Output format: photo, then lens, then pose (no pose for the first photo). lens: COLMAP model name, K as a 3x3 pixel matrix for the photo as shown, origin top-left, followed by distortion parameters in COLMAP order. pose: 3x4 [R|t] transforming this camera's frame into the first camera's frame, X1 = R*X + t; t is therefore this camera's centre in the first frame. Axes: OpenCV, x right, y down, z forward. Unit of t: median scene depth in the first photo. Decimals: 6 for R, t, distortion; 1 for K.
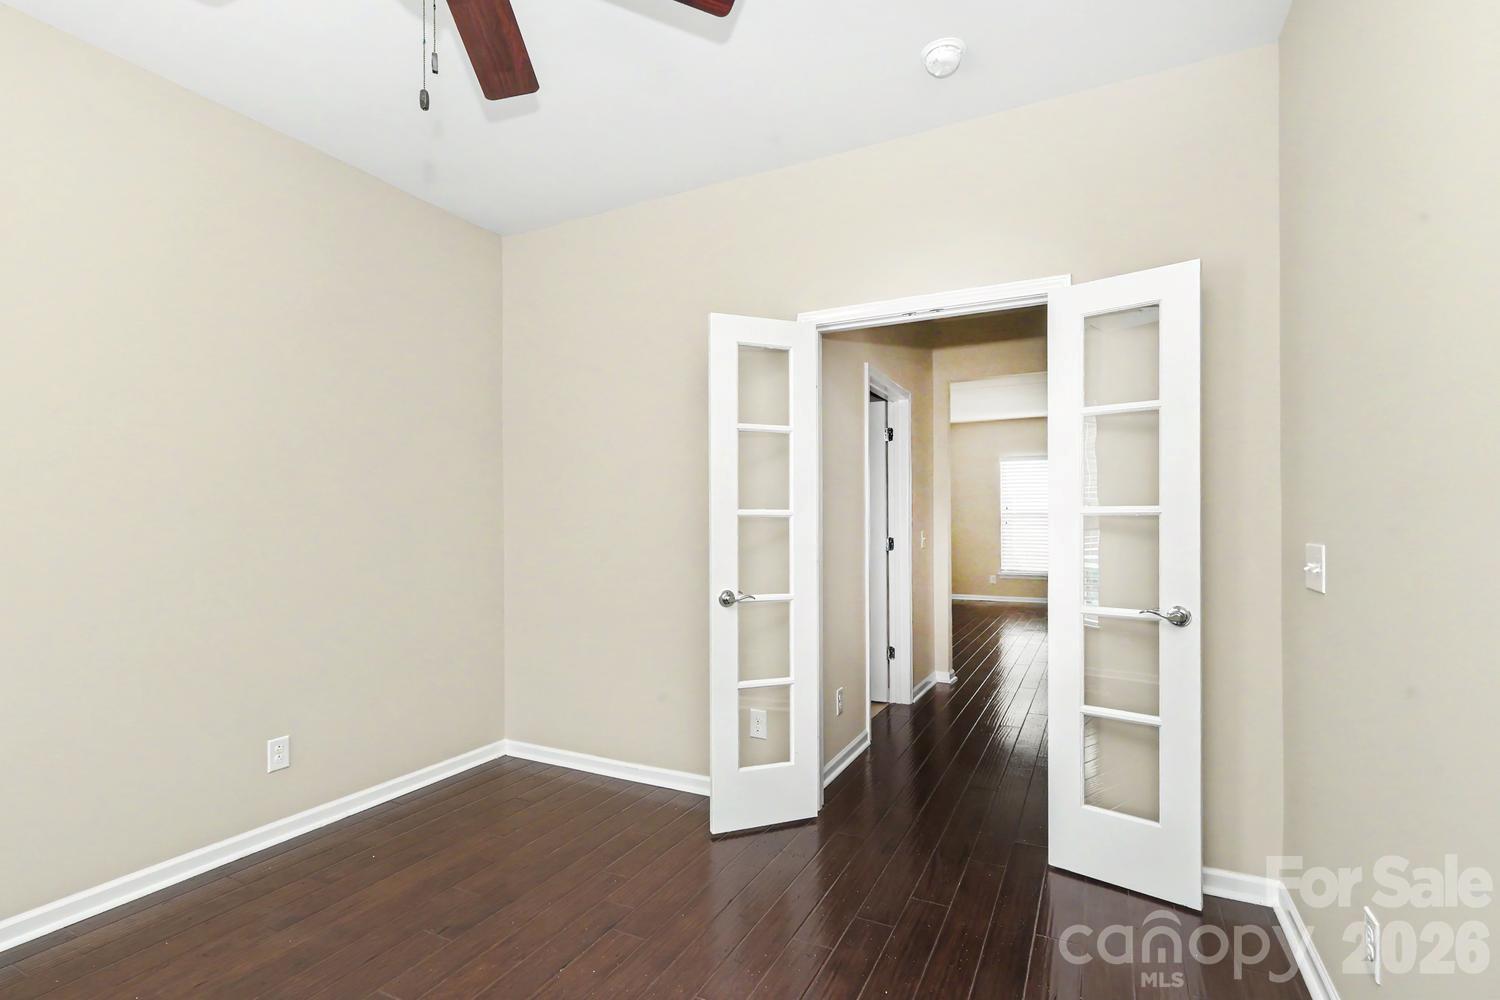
lens RADIAL K [[704.1, 0, 755.4], [0, 704.1, 501.4], [0, 0, 1]] dist [0.000408, 0.000724]
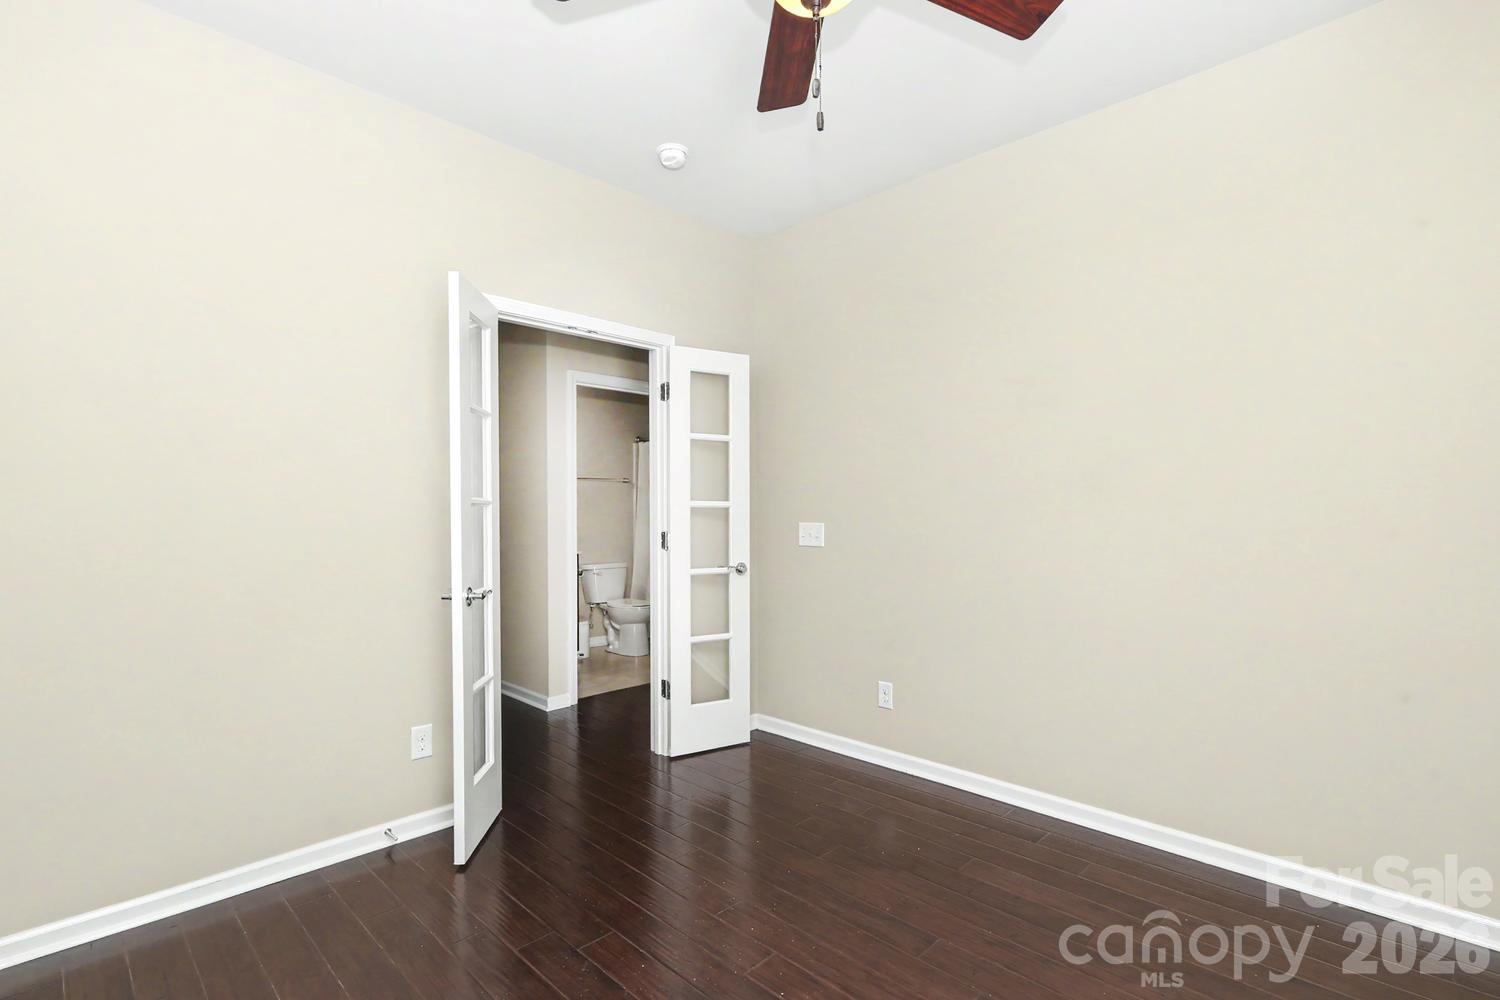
lens RADIAL K [[704.1, 0, 755.4], [0, 704.1, 501.4], [0, 0, 1]] dist [0.000408, 0.000724]
pose [[0.315426, 0.012742, 0.948865, -0.924978], [-0.024324, 0.999690, -0.005339, 0.013005], [-0.948638, -0.021396, 0.315638, 0.441126]]
